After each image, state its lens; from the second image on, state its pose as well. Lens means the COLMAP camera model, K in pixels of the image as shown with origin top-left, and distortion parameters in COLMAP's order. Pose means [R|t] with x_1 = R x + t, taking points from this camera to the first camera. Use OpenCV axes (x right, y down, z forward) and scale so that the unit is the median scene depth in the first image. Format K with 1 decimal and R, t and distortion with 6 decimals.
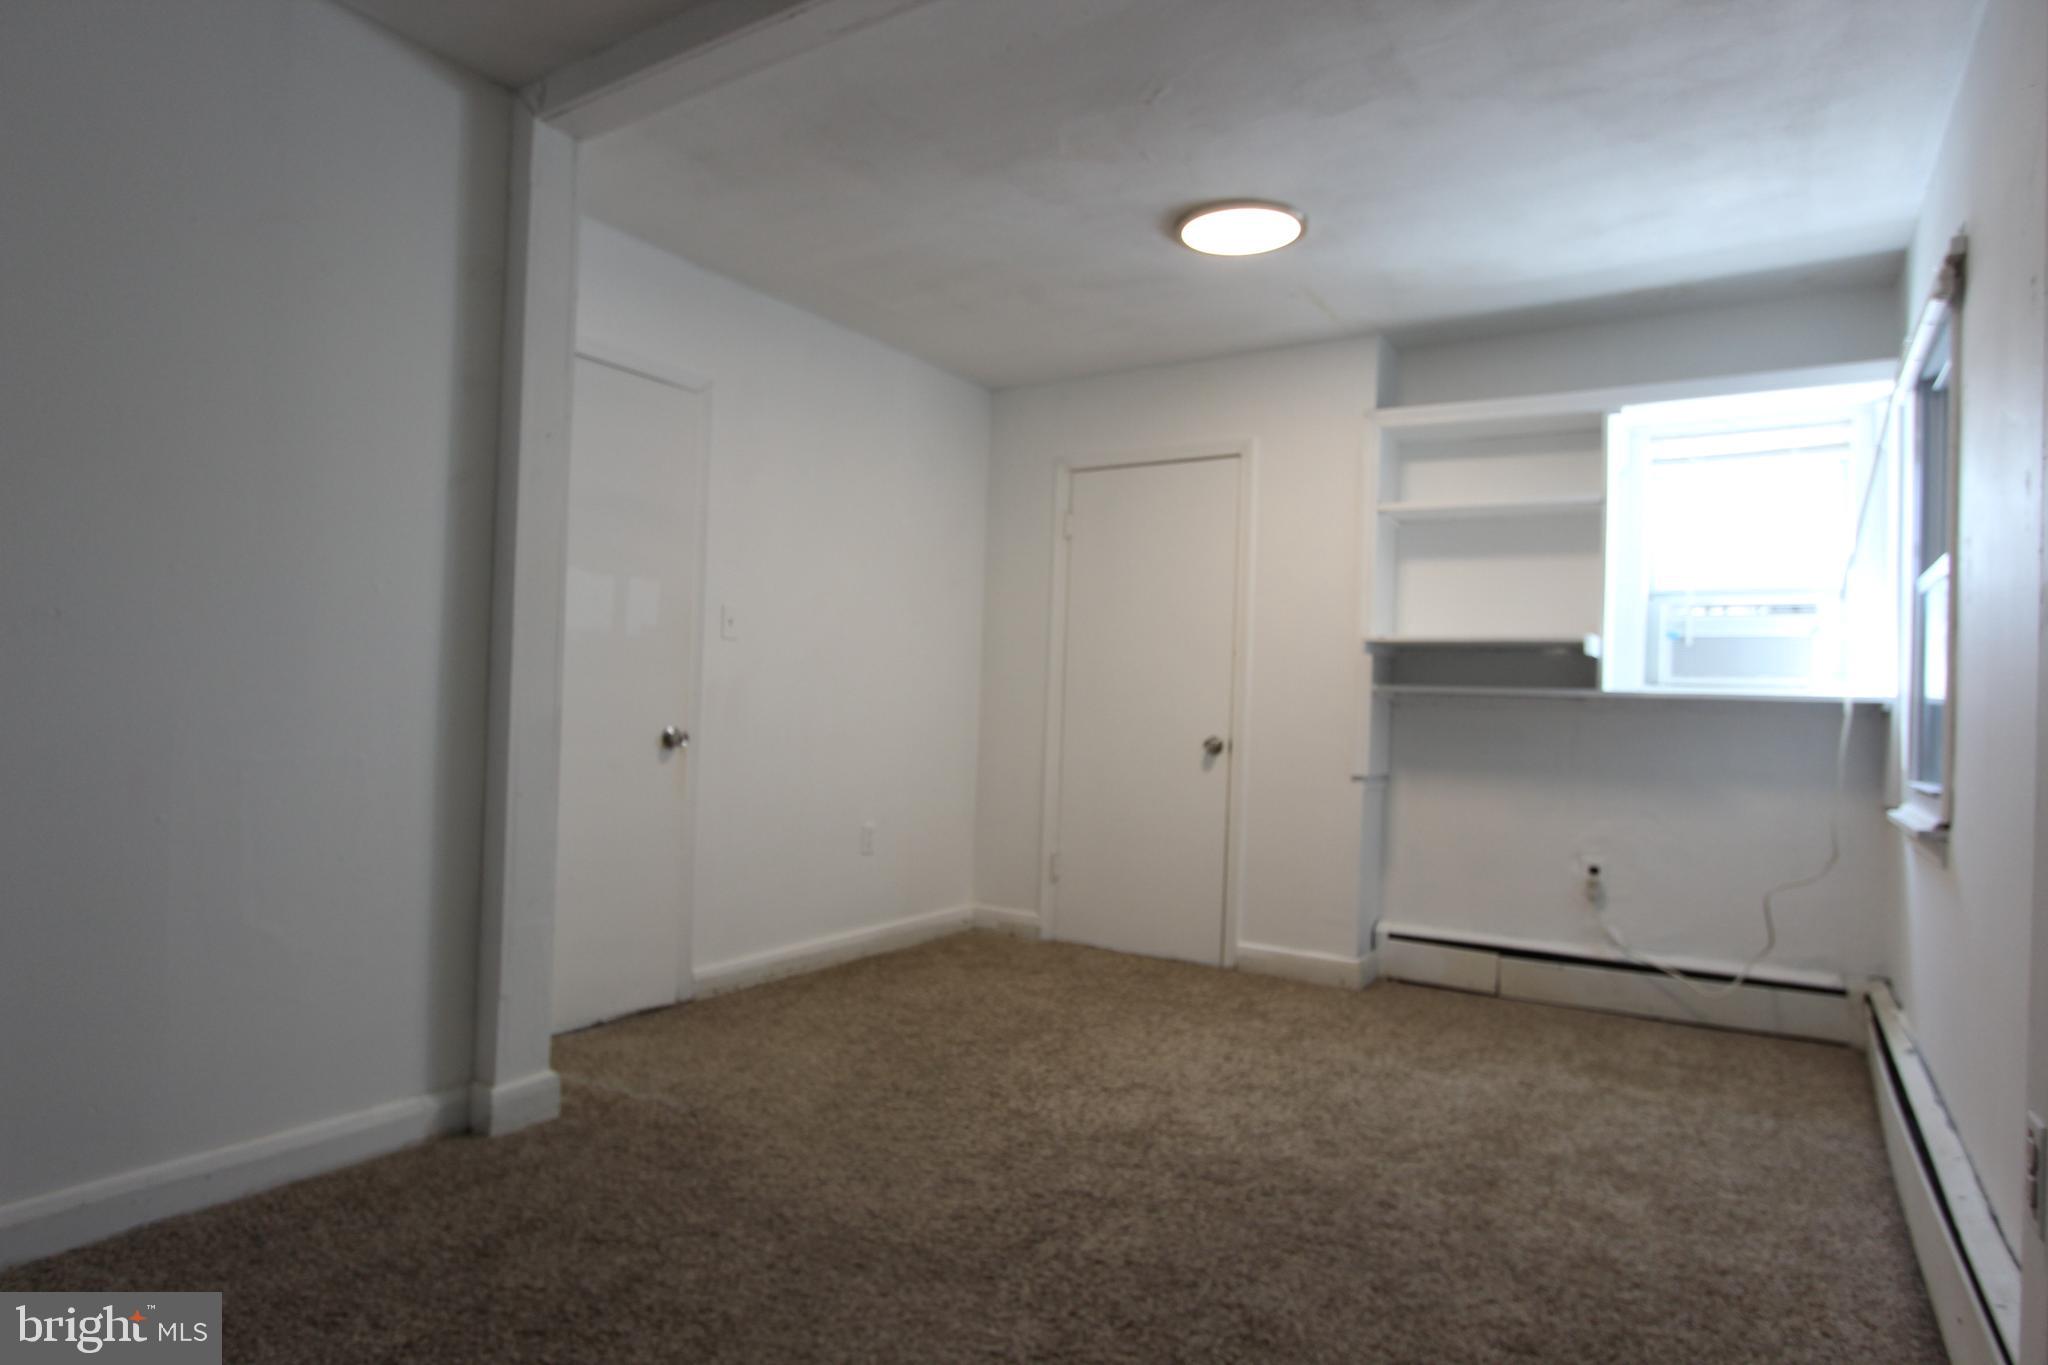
lens RADIAL K [[1189.0, 0, 1024.0], [0, 1189.0, 682.5], [0, 0, 1]] dist [-0.018210, 0.000681]
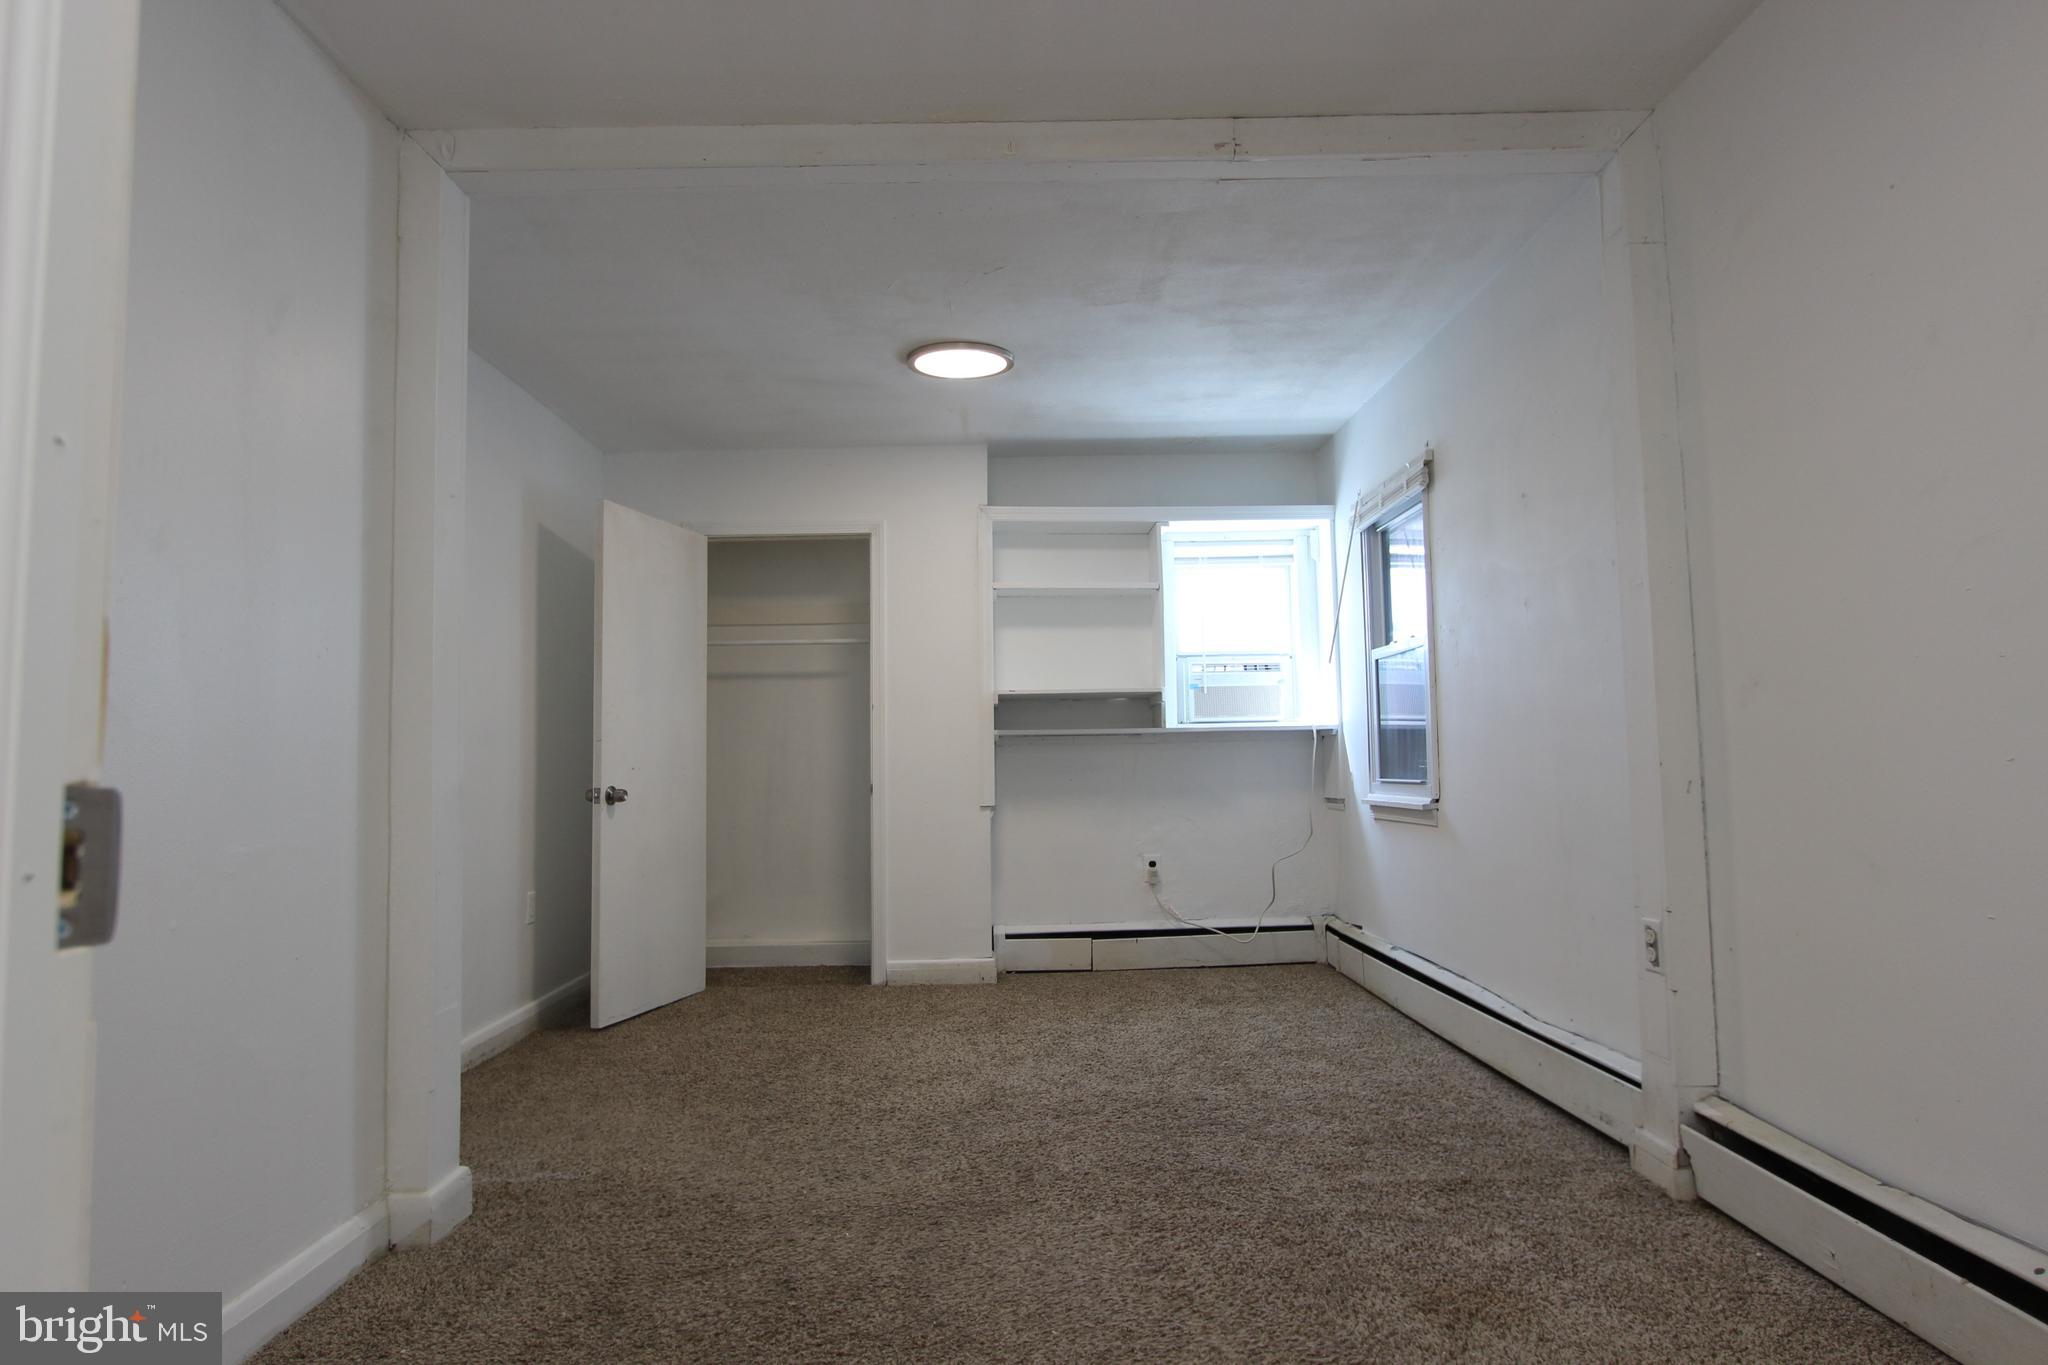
lens RADIAL K [[1204.6, 0, 1083.8], [0, 1204.6, 662.5], [0, 0, 1]] dist [-0.021996, 0.026853]
pose [[0.802544, 0.003459, 0.596583, -0.456225], [0.030678, 0.998421, -0.047058, -0.005792], [-0.595804, 0.056068, 0.801171, -0.054830]]
